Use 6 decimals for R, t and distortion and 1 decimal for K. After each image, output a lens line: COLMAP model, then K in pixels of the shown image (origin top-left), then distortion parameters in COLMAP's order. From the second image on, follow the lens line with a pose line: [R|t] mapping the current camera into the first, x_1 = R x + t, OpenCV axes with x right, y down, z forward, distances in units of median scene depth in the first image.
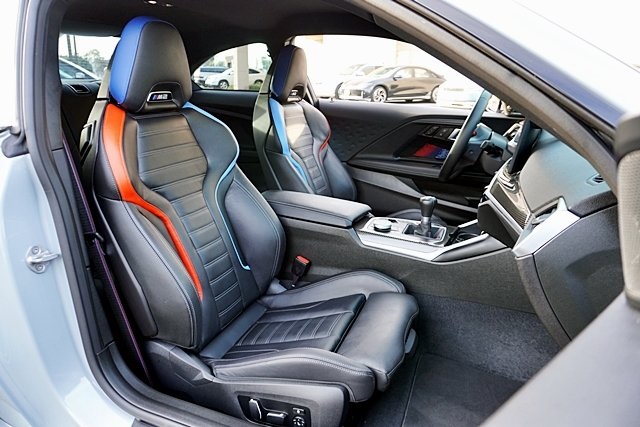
lens RADIAL K [[429.4, 0, 320.7], [0, 429.4, 215.3], [0, 0, 1]] dist [-0.041692, 0.028040]
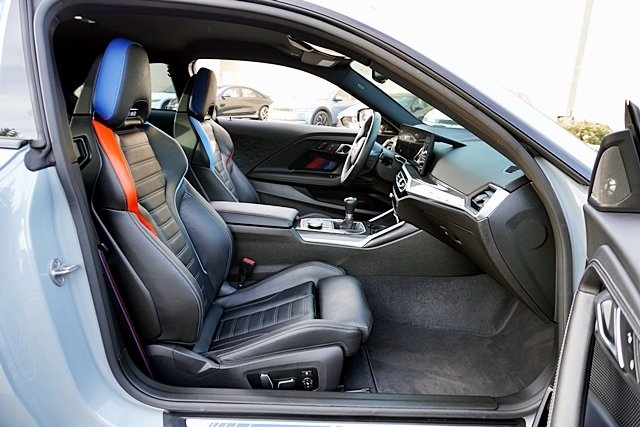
lens RADIAL K [[429.4, 0, 320.7], [0, 429.4, 215.3], [0, 0, 1]] dist [-0.041692, 0.028040]
pose [[0.919656, -0.068132, 0.386769, -0.301677], [0.084007, 0.996170, -0.024270, 0.029434], [-0.383634, 0.054811, 0.921857, -0.108140]]
